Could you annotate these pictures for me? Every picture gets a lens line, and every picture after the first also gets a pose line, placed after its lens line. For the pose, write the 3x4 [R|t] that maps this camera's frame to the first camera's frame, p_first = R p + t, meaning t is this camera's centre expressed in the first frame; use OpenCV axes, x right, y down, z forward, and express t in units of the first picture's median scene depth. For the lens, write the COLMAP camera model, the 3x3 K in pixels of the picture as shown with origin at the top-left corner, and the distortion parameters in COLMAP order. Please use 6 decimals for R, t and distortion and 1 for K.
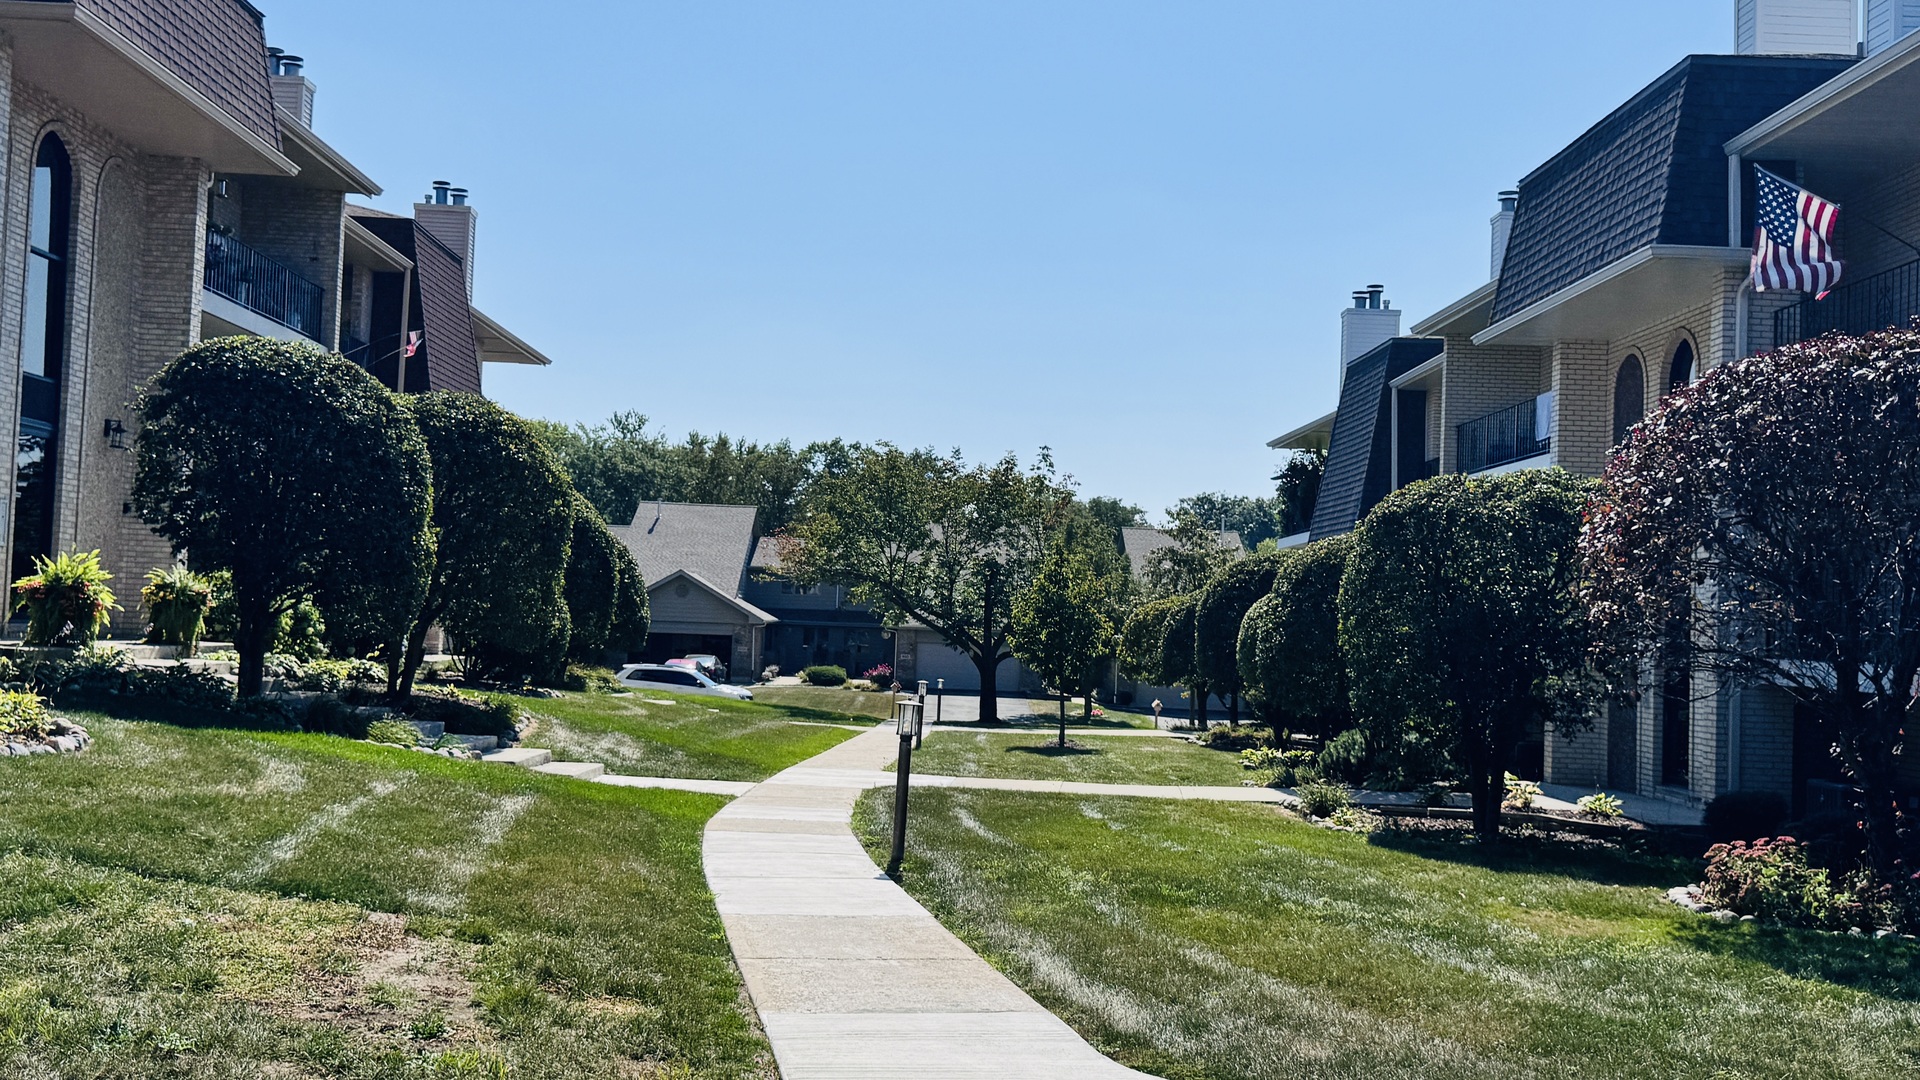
lens RADIAL K [[1843.8, 0, 920.4], [0, 1843.8, 542.3], [0, 0, 1]] dist [0.125335, -0.159799]
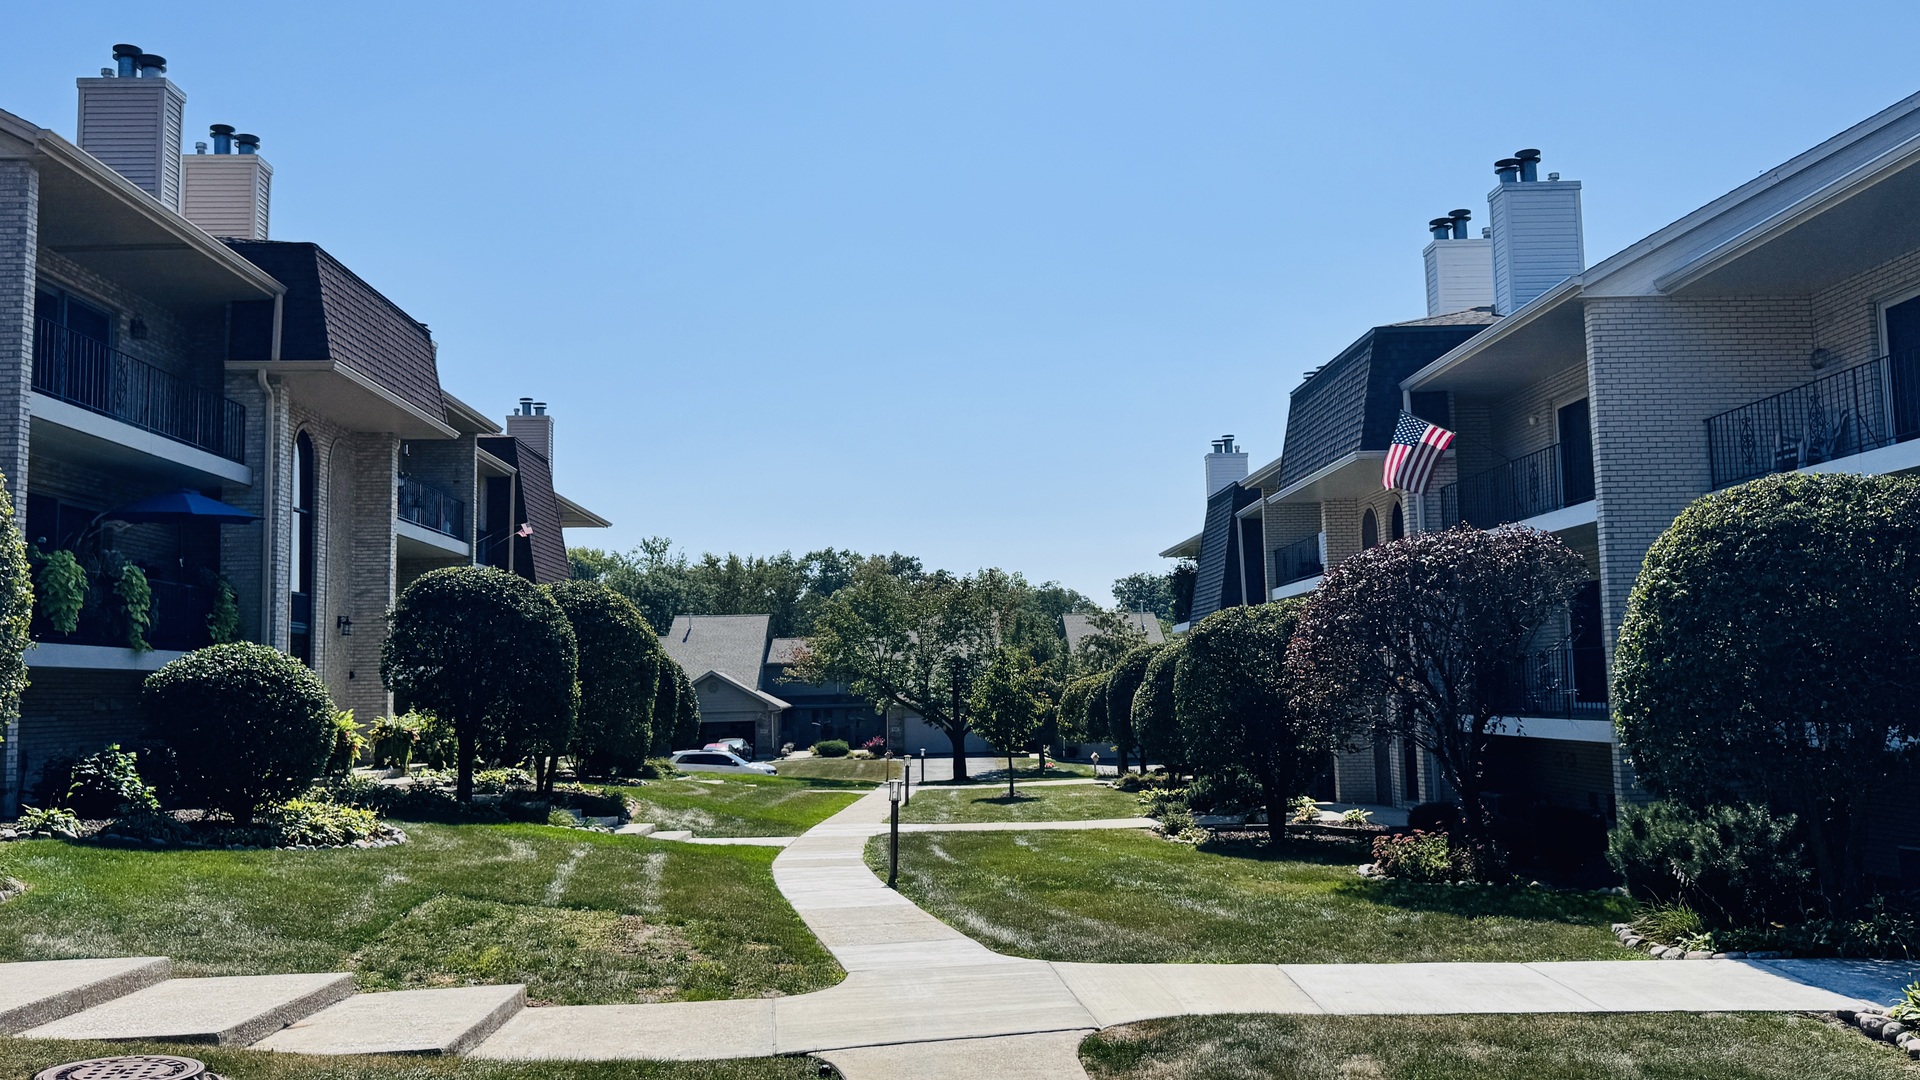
lens RADIAL K [[1532.3, 0, 960.0], [0, 1532.3, 540.0], [0, 0, 1]] dist [0.113032, -0.001080]
pose [[0.997645, -0.055551, 0.040239, 0.004001], [0.057732, 0.996802, -0.055244, -0.024438], [-0.037041, 0.057436, 0.997662, -0.195689]]
